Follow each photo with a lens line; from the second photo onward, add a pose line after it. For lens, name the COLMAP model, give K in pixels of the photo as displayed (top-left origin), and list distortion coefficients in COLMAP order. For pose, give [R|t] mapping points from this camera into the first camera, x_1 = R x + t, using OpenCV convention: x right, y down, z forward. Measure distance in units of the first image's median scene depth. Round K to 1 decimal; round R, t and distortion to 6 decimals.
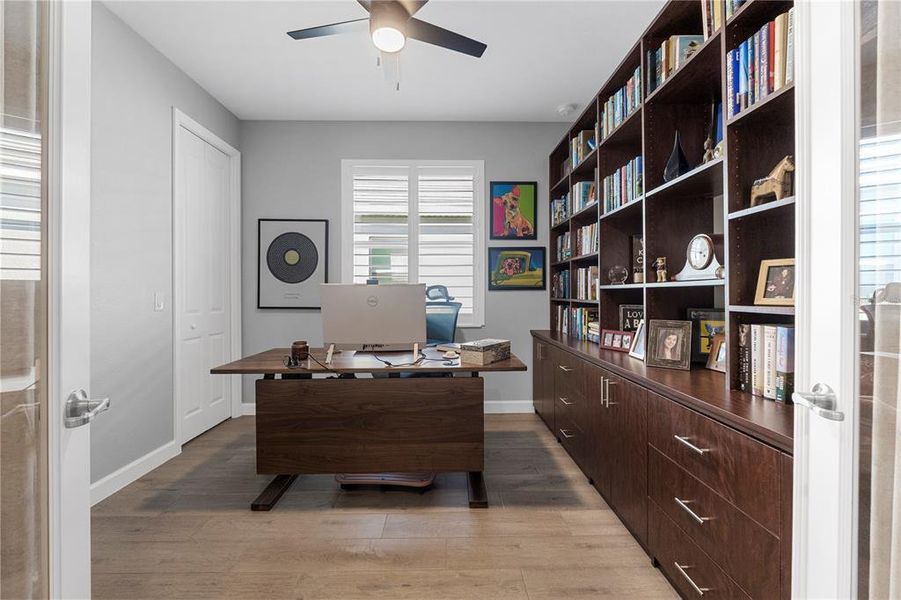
lens RADIAL K [[378.4, 0, 449.9], [0, 378.4, 297.0], [0, 0, 1]] dist [-0.008654, -0.000080]
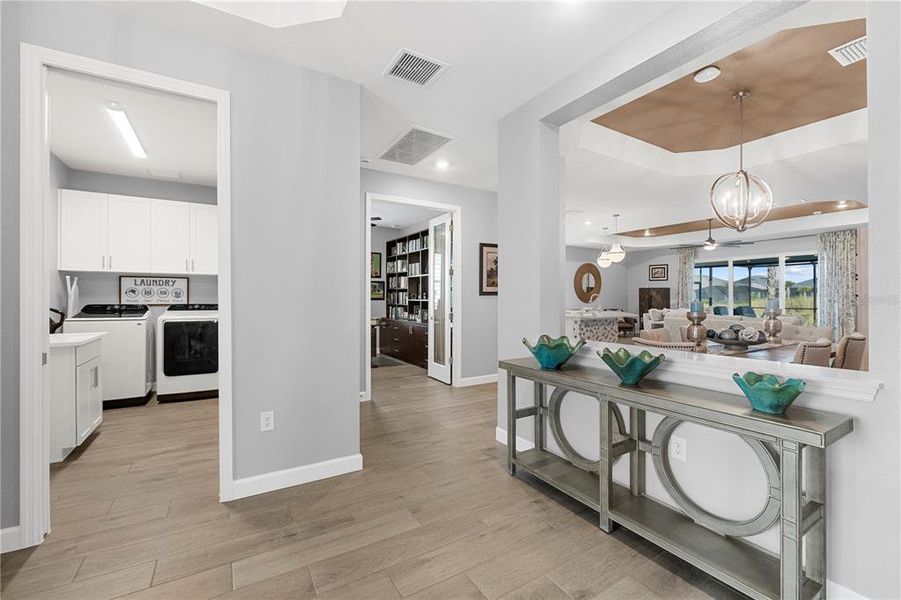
lens RADIAL K [[378.4, 0, 449.9], [0, 378.4, 297.0], [0, 0, 1]] dist [-0.008654, -0.000080]
pose [[0.865221, 0.002218, 0.501386, -0.696347], [0.000943, 0.999981, -0.006051, -0.026473], [-0.501390, 0.005708, 0.865203, -1.497317]]
